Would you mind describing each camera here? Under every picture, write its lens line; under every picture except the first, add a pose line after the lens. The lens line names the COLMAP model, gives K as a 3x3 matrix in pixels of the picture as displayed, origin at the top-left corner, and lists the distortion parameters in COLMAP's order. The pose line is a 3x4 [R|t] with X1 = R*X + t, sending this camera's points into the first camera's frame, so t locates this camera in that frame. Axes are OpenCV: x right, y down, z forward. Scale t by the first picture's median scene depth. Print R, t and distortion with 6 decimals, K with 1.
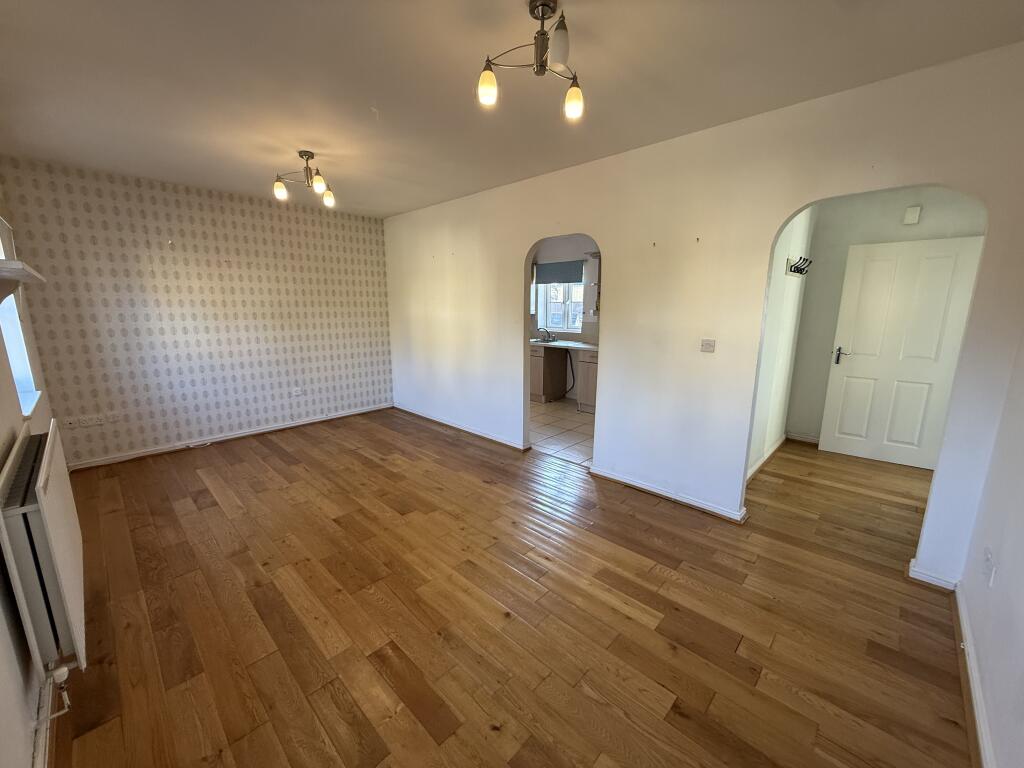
lens RADIAL K [[407.4, 0, 510.4], [0, 407.4, 384.5], [0, 0, 1]] dist [-0.000014, 0.000135]
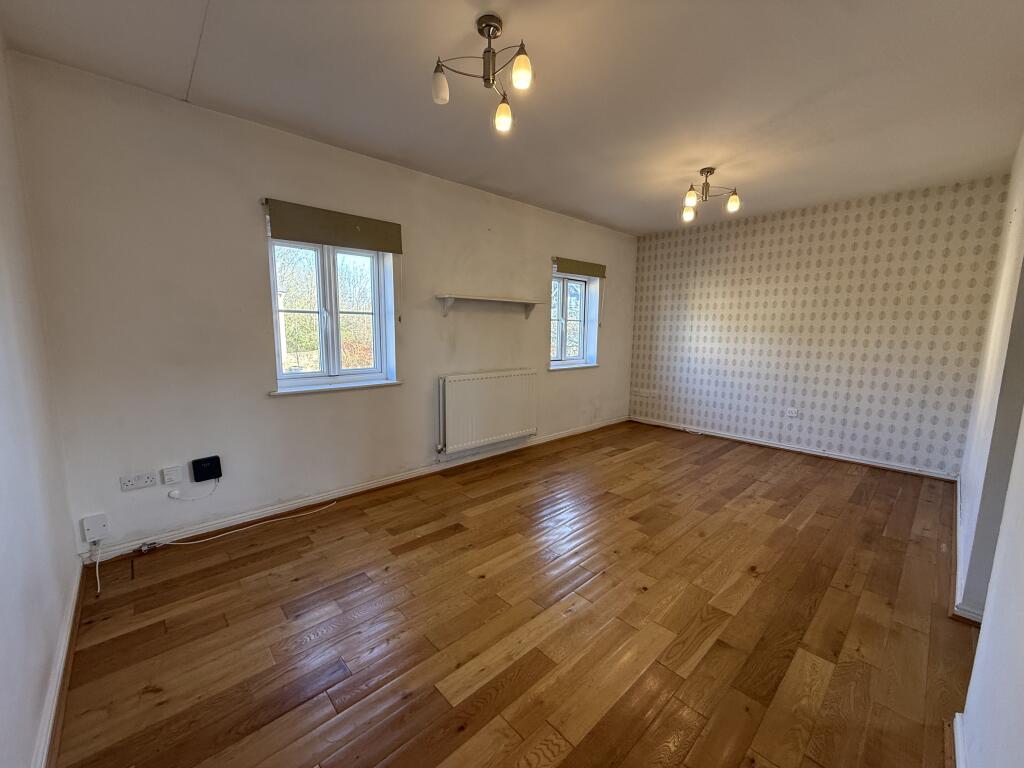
lens RADIAL K [[407.4, 0, 506.6], [0, 407.4, 382.9], [0, 0, 1]] dist [-0.000014, 0.000135]
pose [[-0.063394, 0.127993, -0.989747, 0.487294], [-0.202886, 0.969379, 0.138354, -0.052433], [0.977148, 0.209576, -0.035485, 0.479008]]
